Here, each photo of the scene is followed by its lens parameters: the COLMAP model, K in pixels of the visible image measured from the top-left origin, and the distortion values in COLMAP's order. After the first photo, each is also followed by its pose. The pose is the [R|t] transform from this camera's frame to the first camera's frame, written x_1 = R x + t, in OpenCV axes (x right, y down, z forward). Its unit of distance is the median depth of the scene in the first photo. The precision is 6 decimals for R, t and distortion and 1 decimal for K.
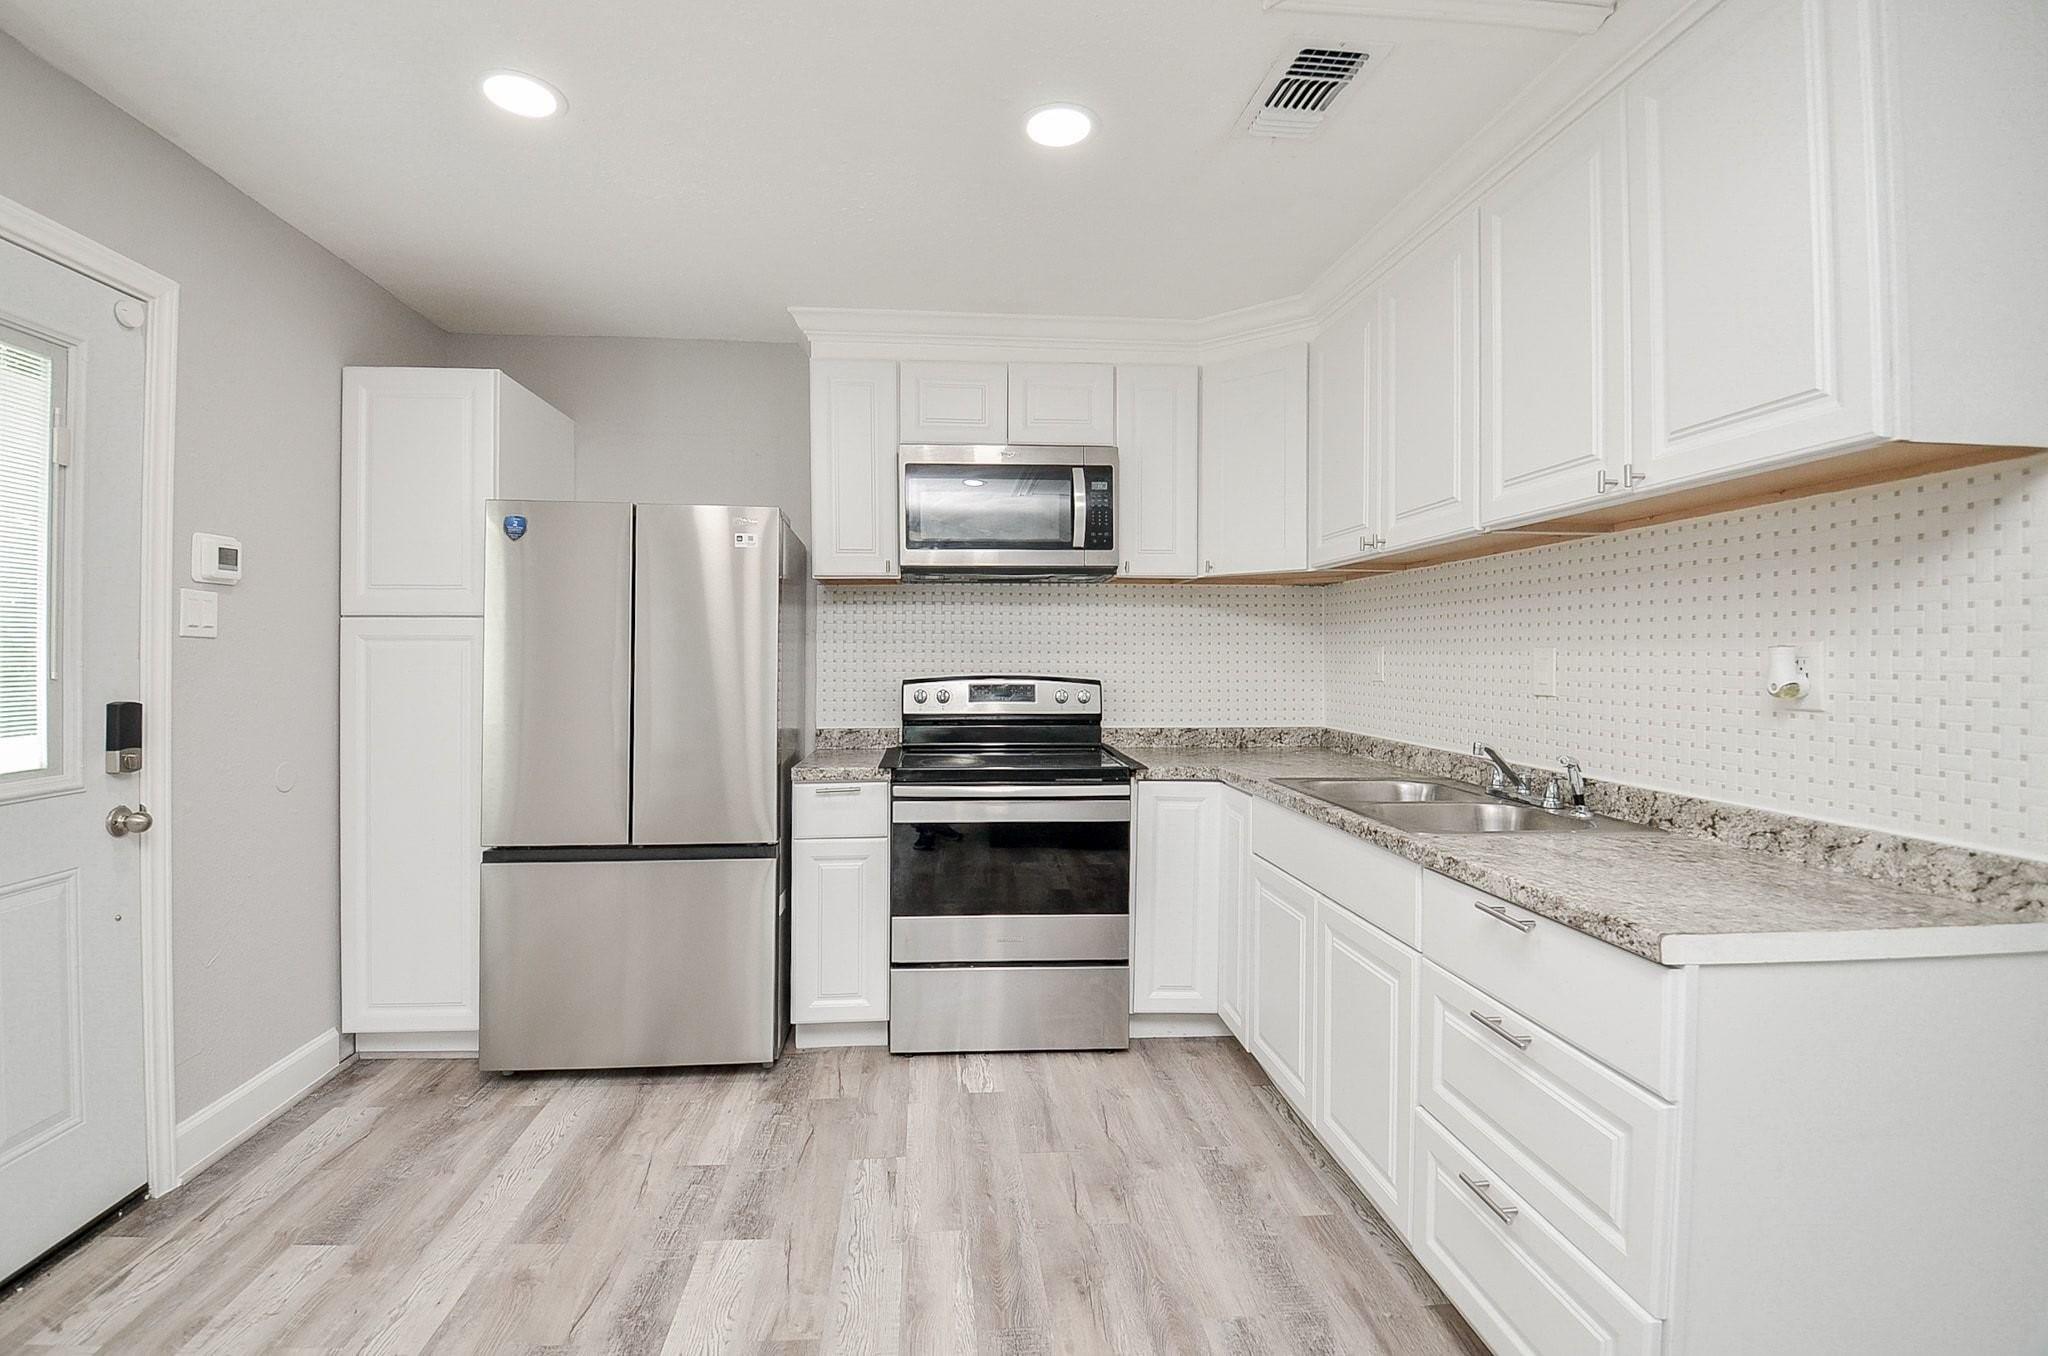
lens RADIAL K [[921.1, 0, 996.6], [0, 921.1, 659.5], [0, 0, 1]] dist [-0.002870, -0.000600]
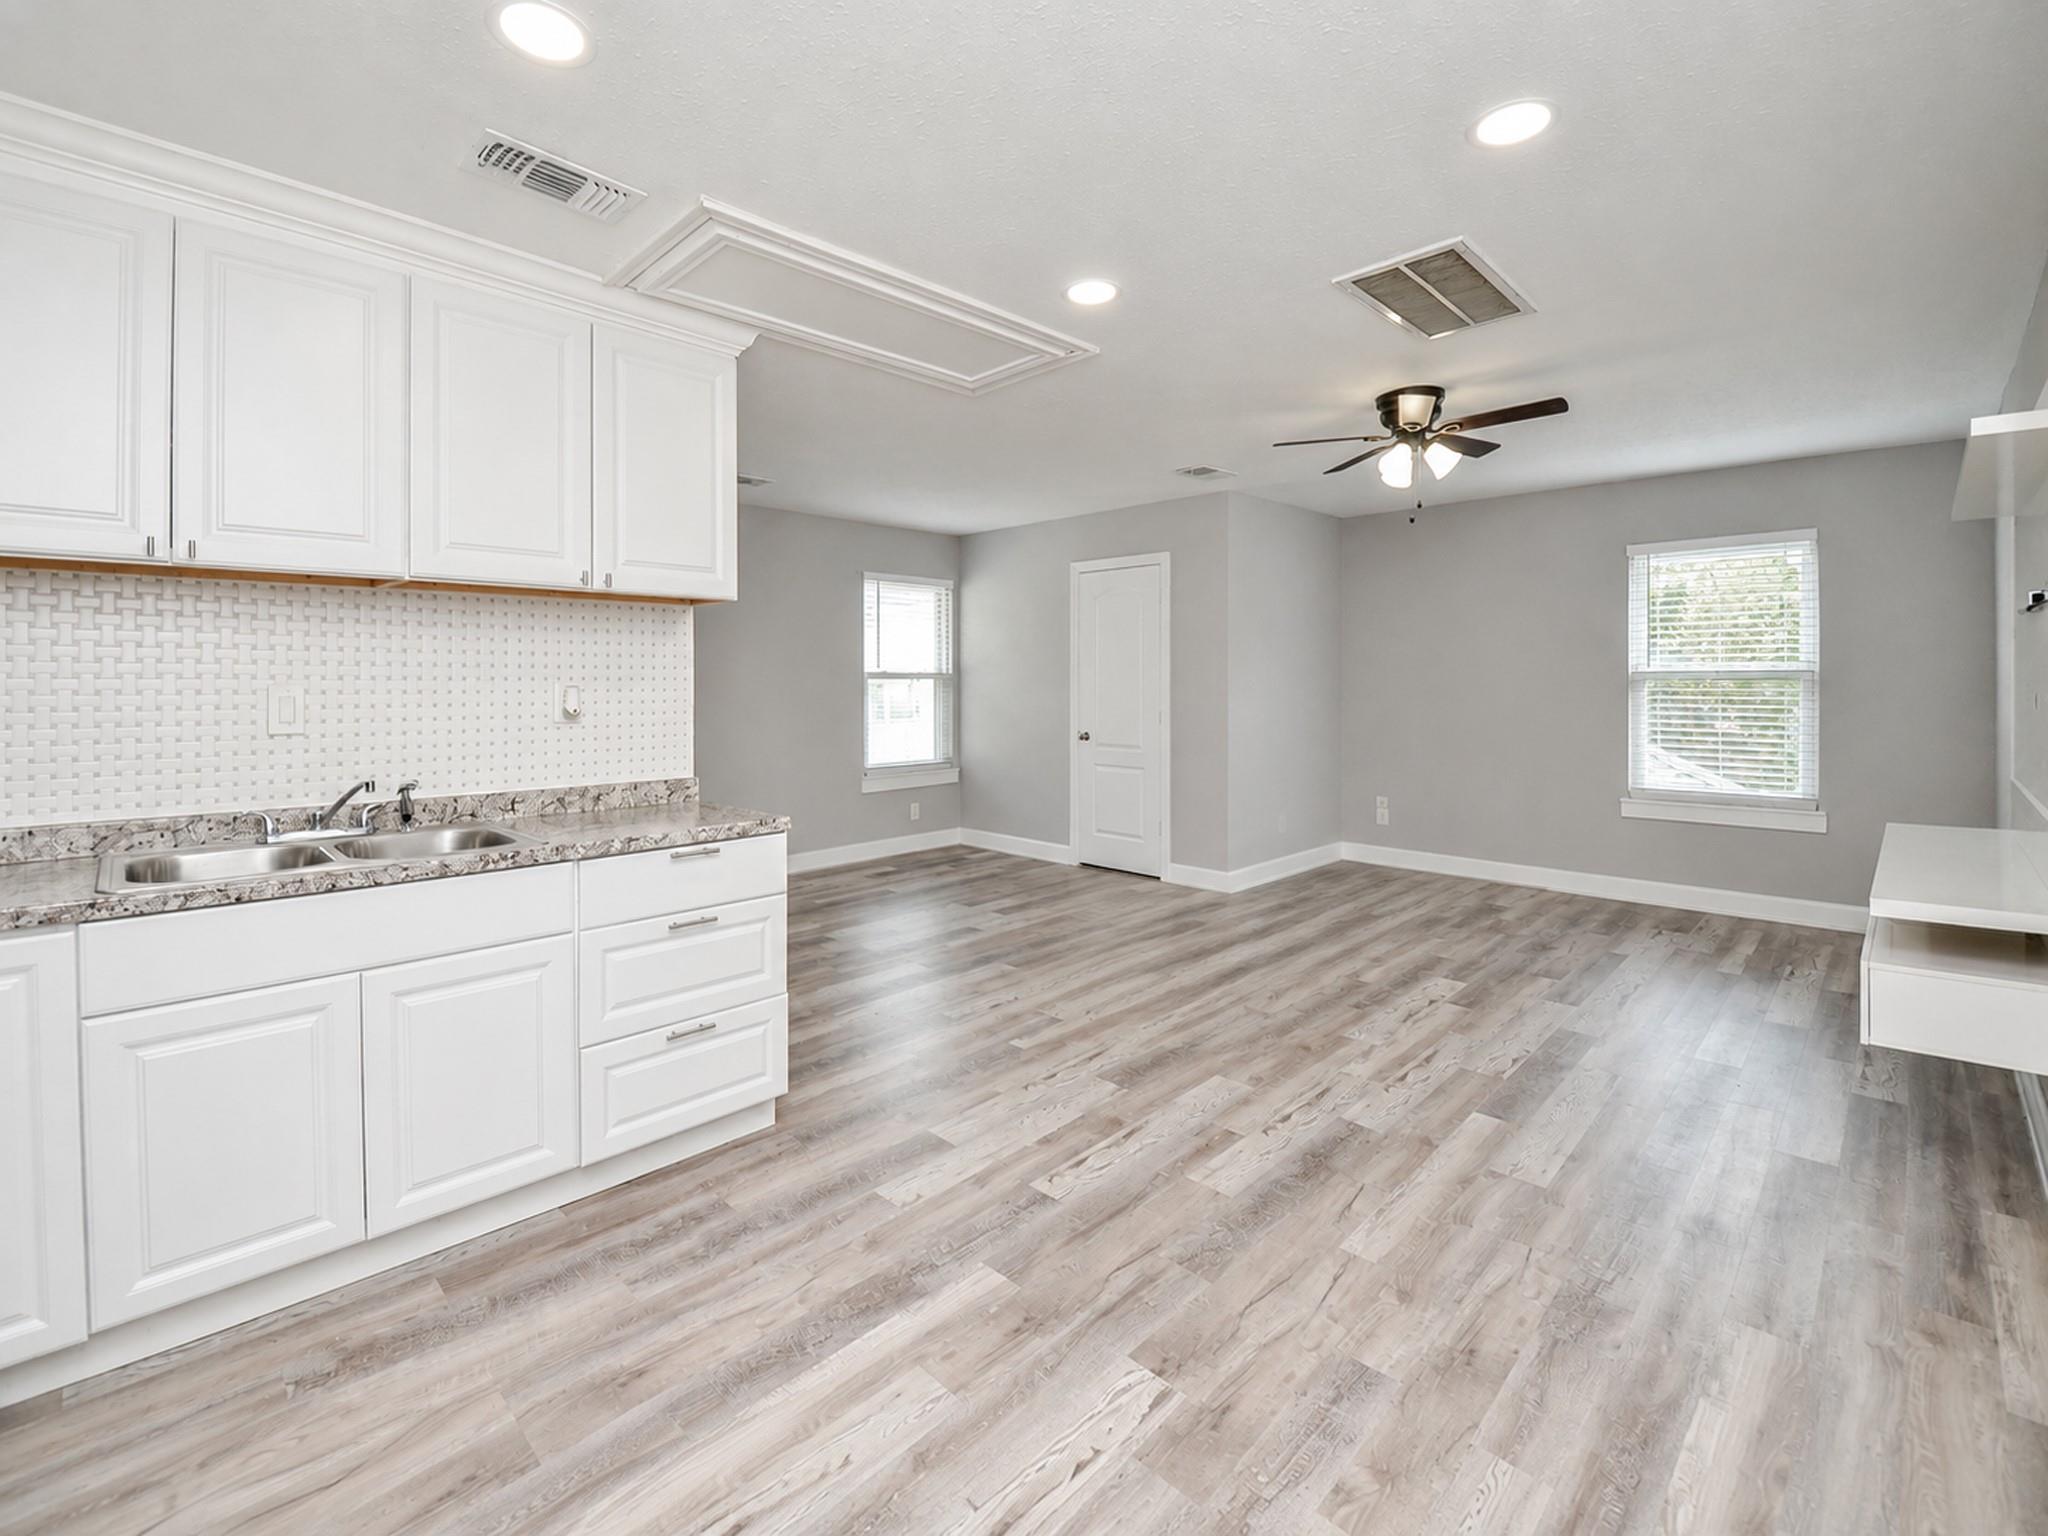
lens RADIAL K [[944.3, 0, 1013.5], [0, 944.3, 681.0], [0, 0, 1]] dist [-0.025720, 0.000992]
pose [[-0.655716, 0.002508, 0.755003, -0.593420], [0.003458, 0.999994, -0.000319, -0.013484], [-0.754999, 0.002402, -0.655721, 0.914515]]
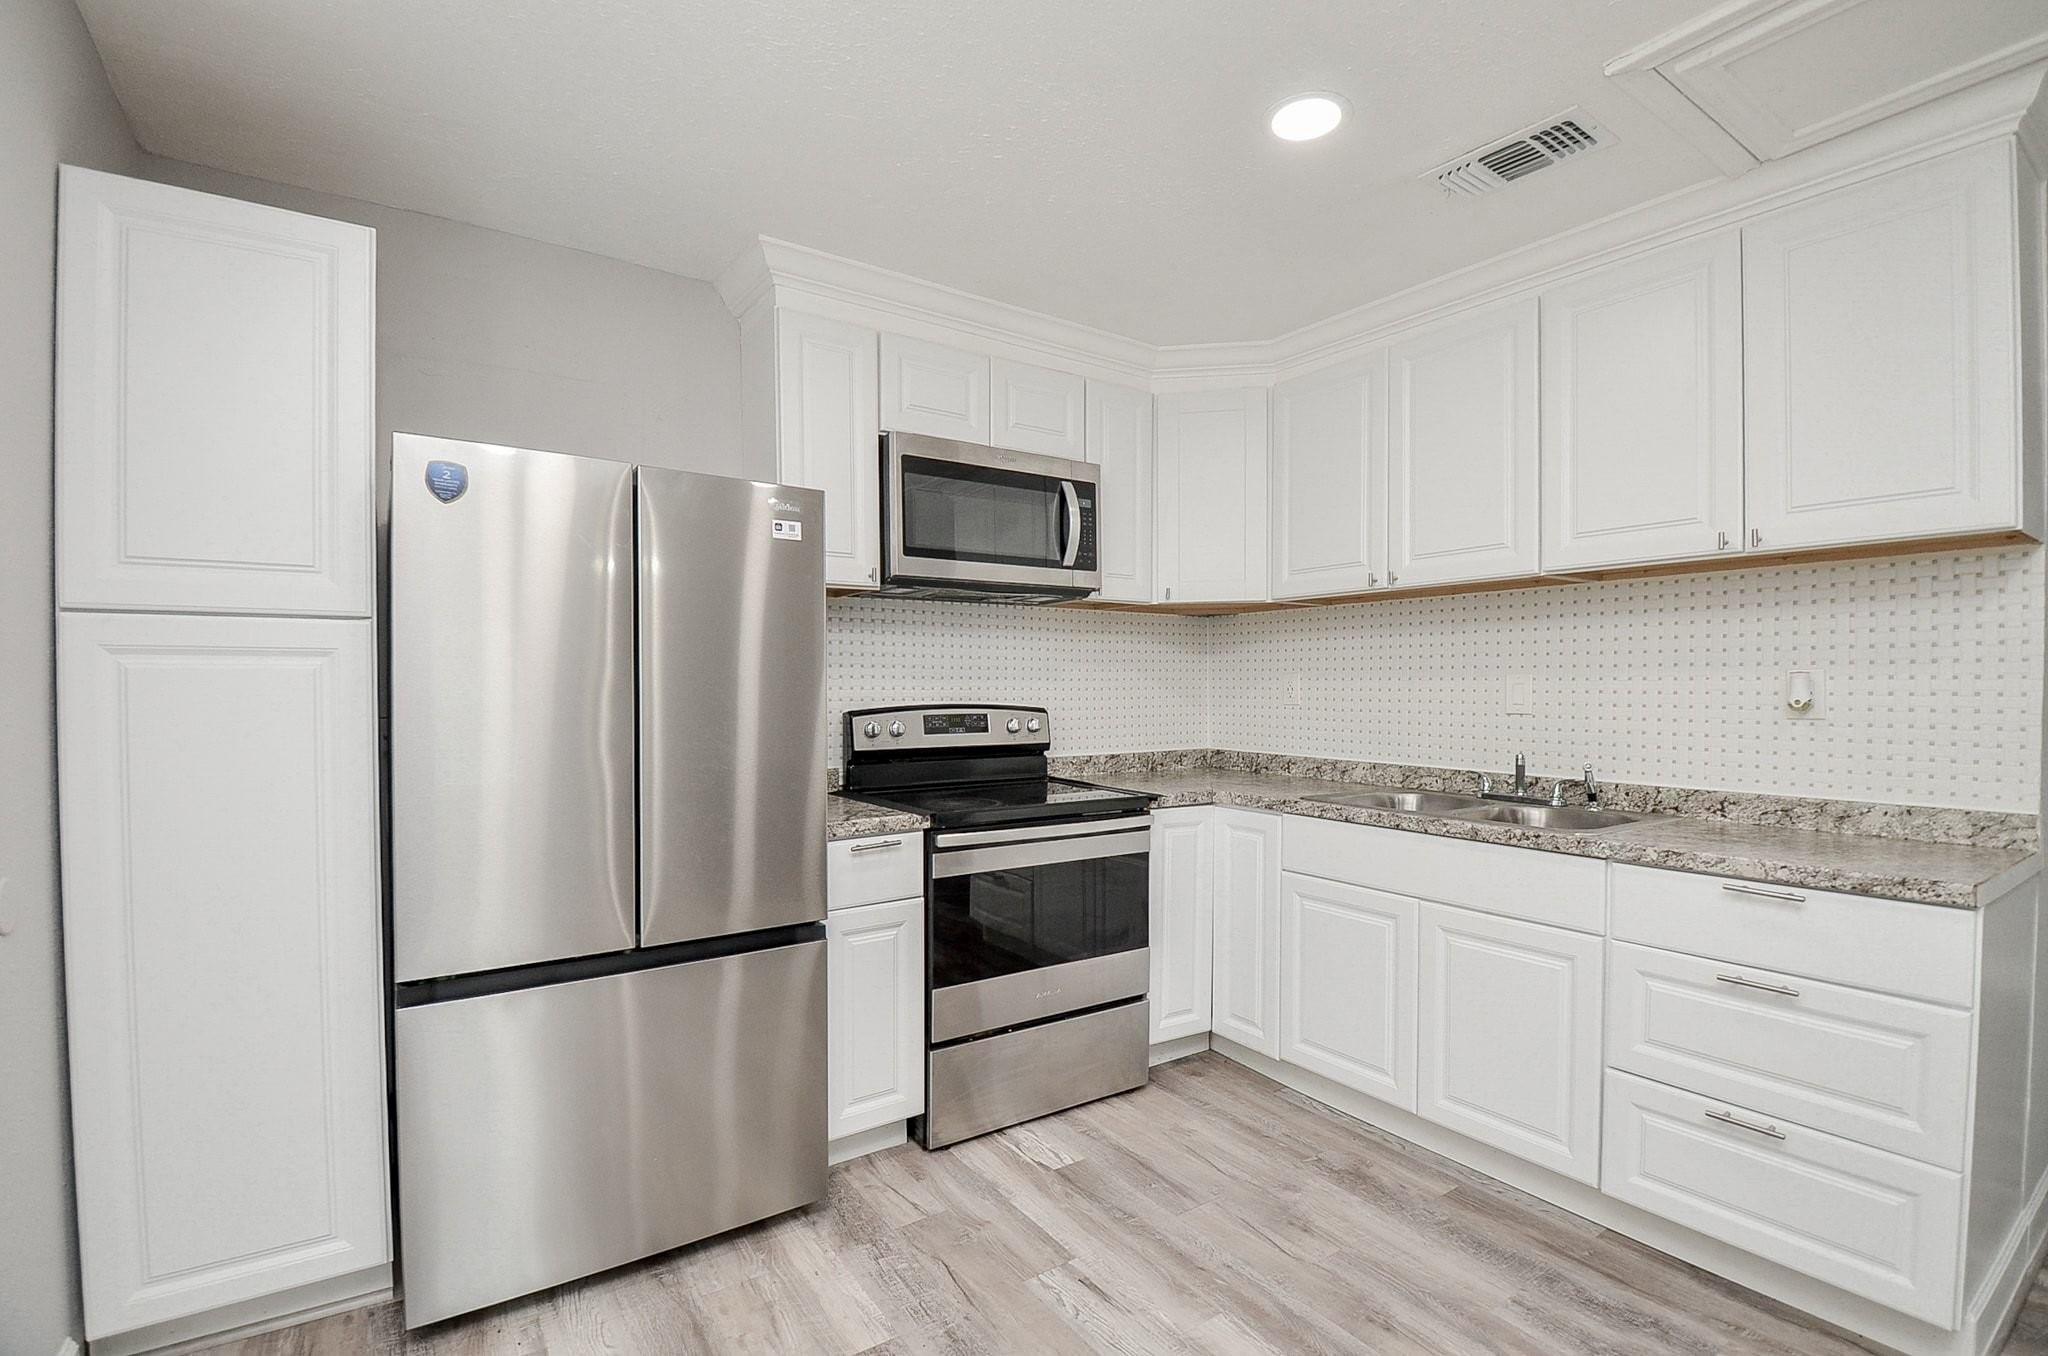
lens RADIAL K [[925.6, 0, 1029.8], [0, 925.6, 694.2], [0, 0, 1]] dist [-0.013706, -0.001007]
pose [[0.867498, -0.006676, 0.497395, -0.489251], [0.003439, 0.999967, 0.007425, 0.001558], [-0.497428, -0.004731, 0.867492, 0.233788]]
